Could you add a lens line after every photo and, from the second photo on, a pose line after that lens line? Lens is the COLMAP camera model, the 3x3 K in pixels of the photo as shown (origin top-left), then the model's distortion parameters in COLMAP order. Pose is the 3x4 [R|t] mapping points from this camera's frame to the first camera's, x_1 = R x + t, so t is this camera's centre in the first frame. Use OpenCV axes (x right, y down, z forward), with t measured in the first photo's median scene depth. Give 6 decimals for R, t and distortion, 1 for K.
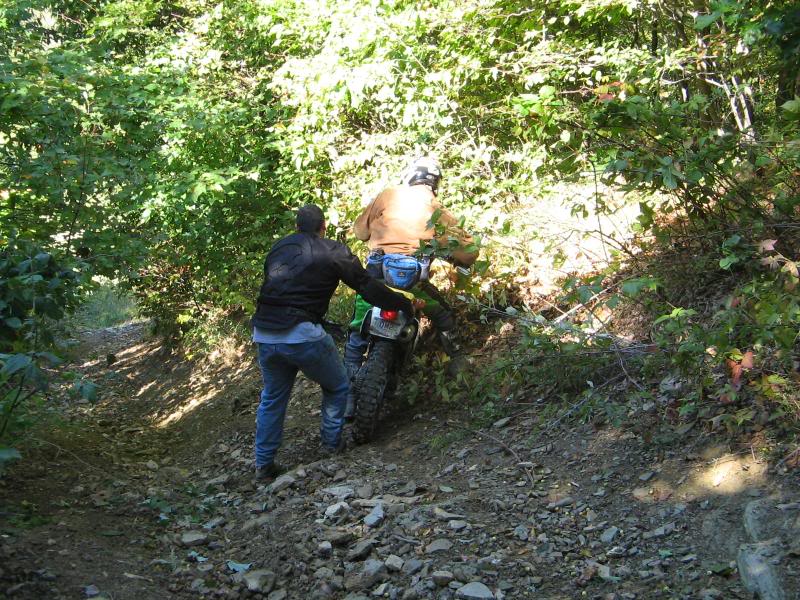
lens RADIAL K [[1303.8, 0, 397.9], [0, 1303.8, 305.0], [0, 0, 1]] dist [-0.050601, 0.000000]
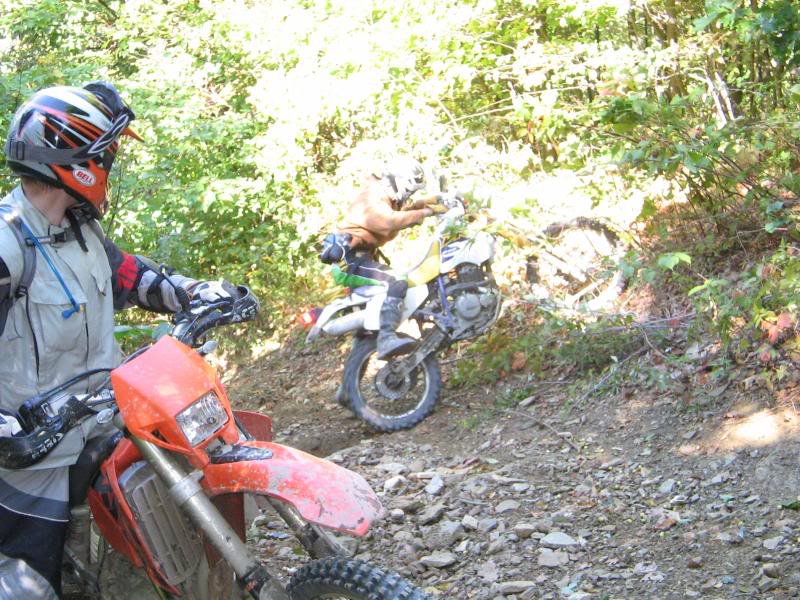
lens RADIAL K [[1303.8, 0, 405.8], [0, 1303.8, 276.4], [0, 0, 1]] dist [-0.050601, 0.000000]
pose [[0.997142, -0.035064, 0.066921, -0.107667], [0.037625, 0.998592, -0.037388, 0.031639], [-0.065515, 0.039799, 0.997058, -0.058956]]
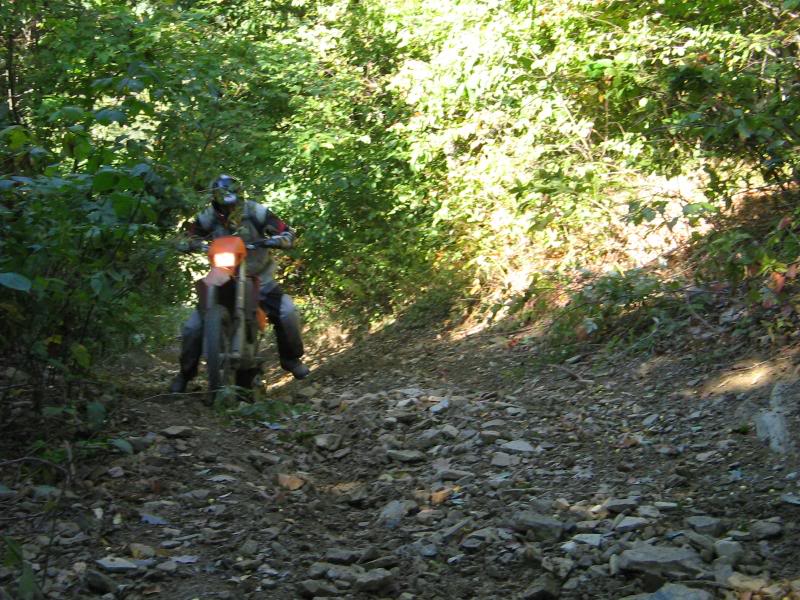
lens RADIAL K [[1303.8, 0, 401.2], [0, 1303.8, 292.9], [0, 0, 1]] dist [-0.050601, 0.000000]
pose [[0.993500, 0.064685, -0.093668, 0.046375], [-0.069679, 0.996262, -0.051061, 0.127224], [0.090015, 0.057256, 0.994293, -0.091044]]
